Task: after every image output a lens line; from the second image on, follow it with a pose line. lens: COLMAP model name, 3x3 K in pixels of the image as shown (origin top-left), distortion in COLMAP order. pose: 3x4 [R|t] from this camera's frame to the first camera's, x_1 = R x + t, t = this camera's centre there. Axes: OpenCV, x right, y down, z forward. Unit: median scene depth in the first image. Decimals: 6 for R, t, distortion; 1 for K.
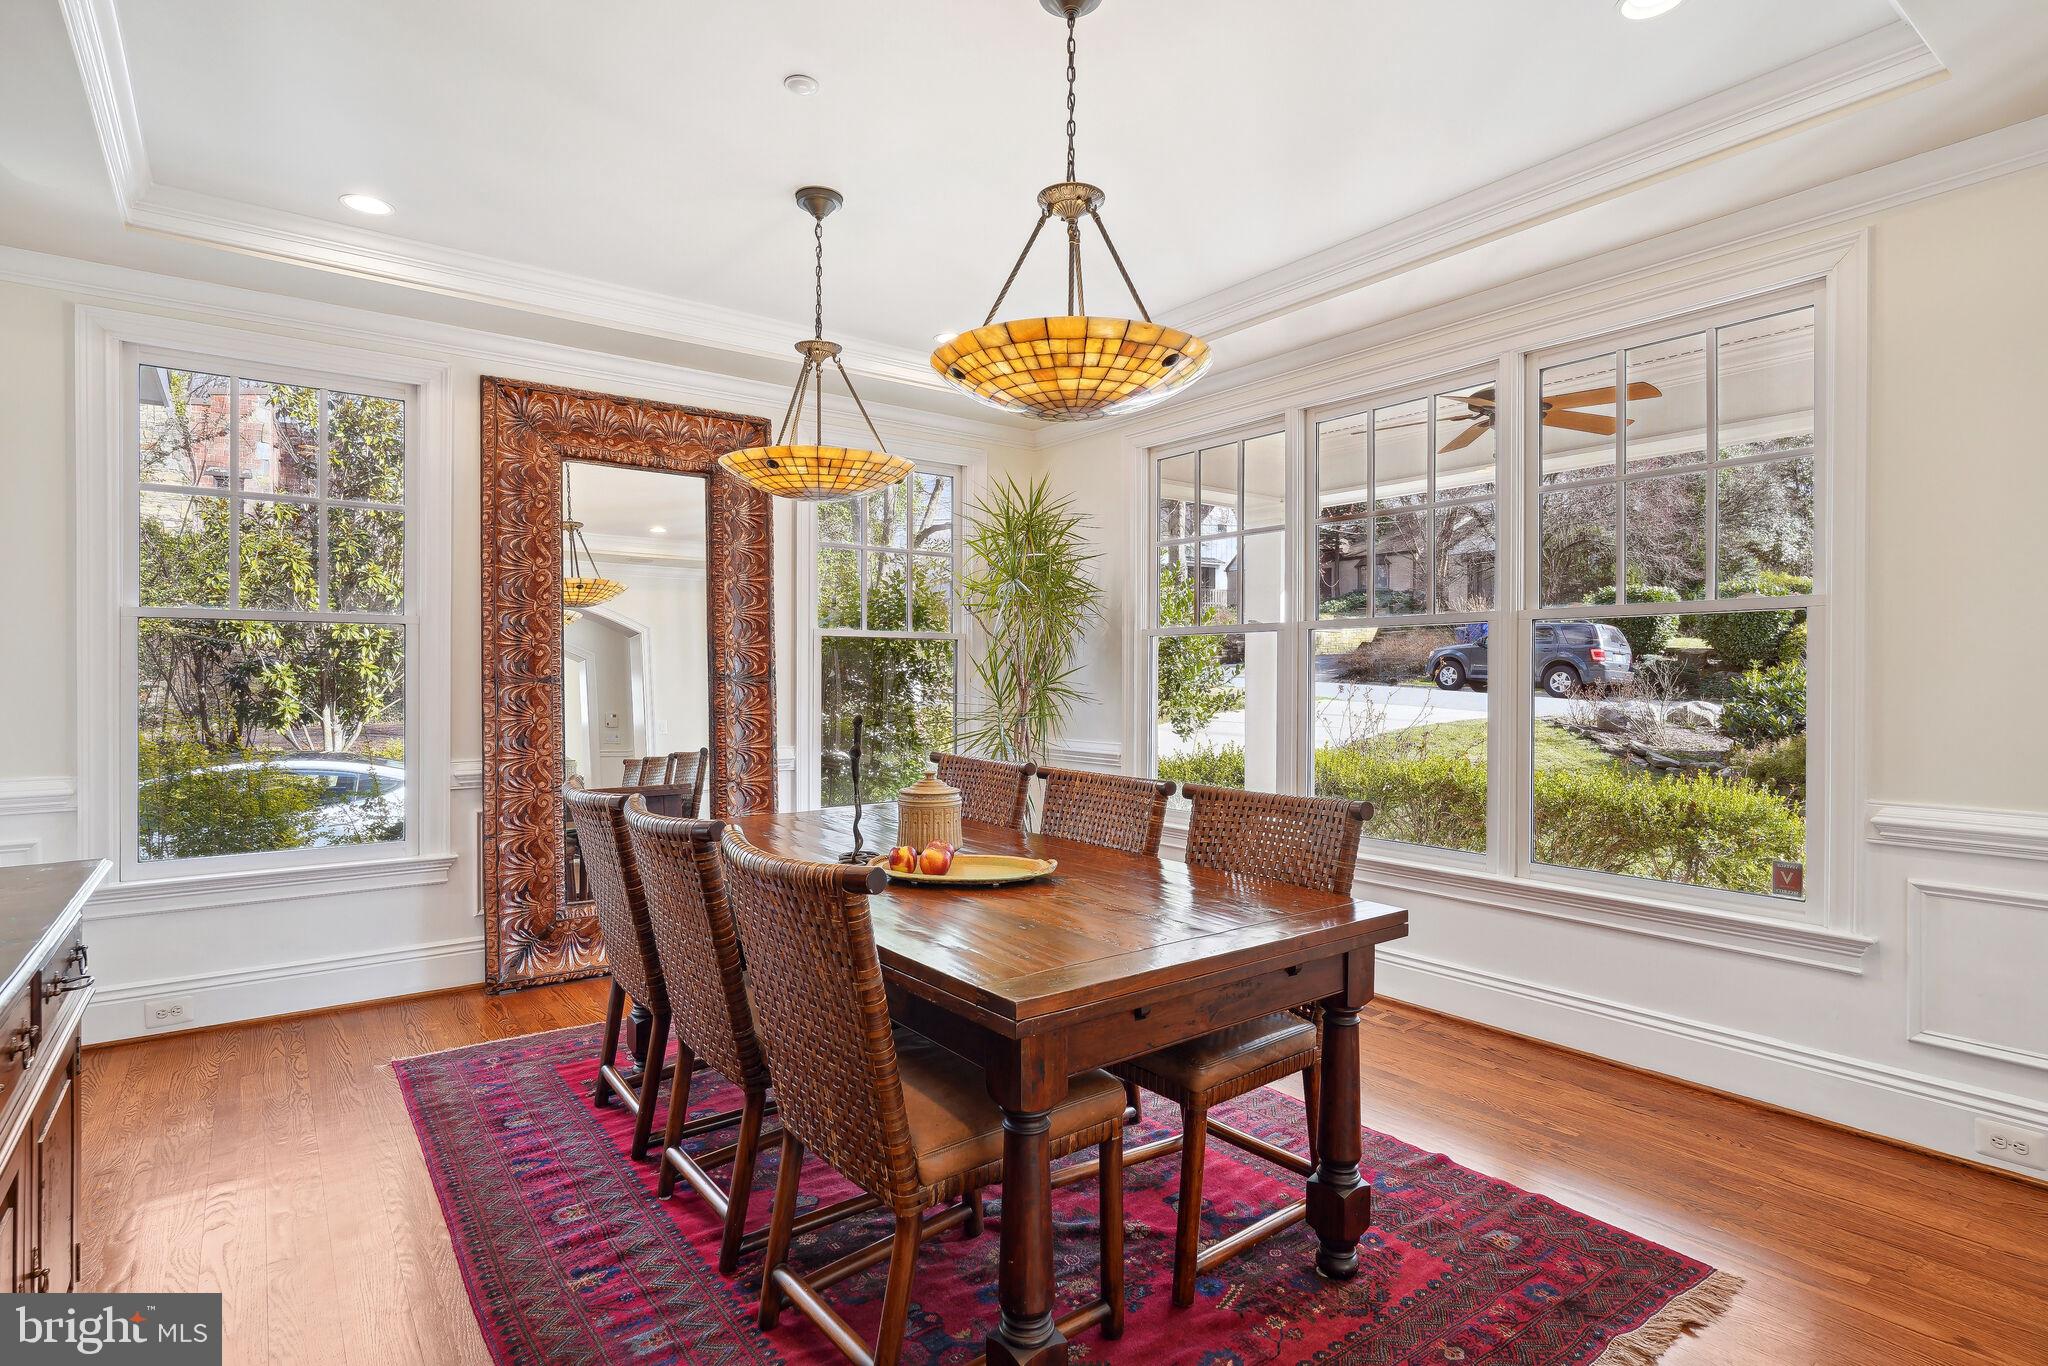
lens RADIAL K [[1028.6, 0, 1018.2], [0, 1028.6, 683.9], [0, 0, 1]] dist [-0.002830, 0.001786]
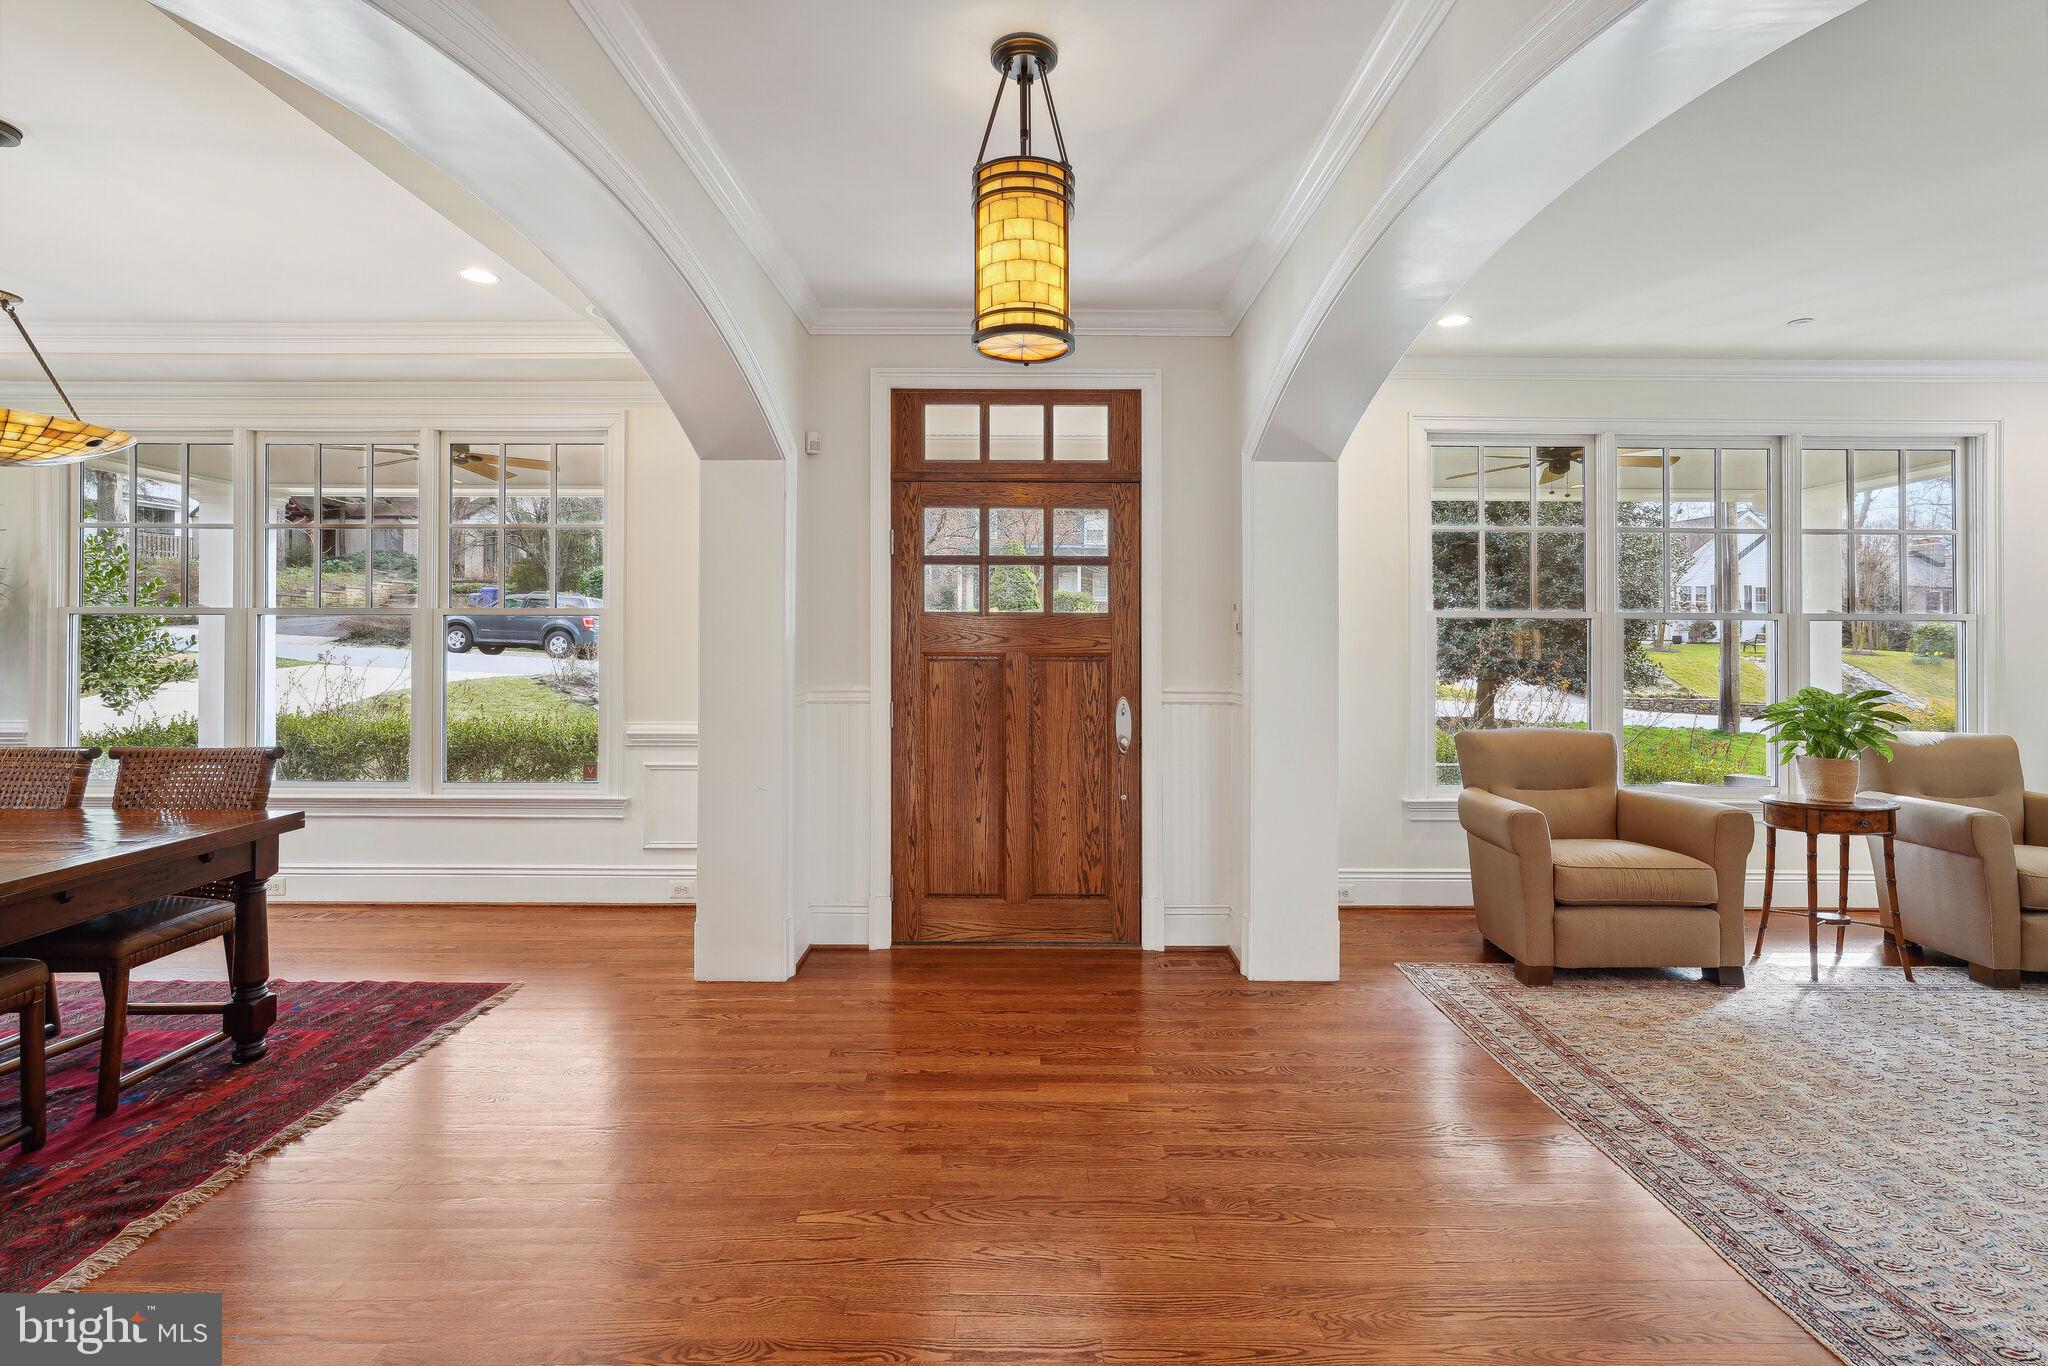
lens RADIAL K [[927.6, 0, 1022.2], [0, 927.6, 639.7], [0, 0, 1]] dist [-0.001782, 0.000539]
pose [[0.598736, -0.000196, 0.800947, -0.093359], [0.003339, 0.999992, -0.002252, -0.033714], [-0.800940, 0.004022, 0.598731, -0.680885]]
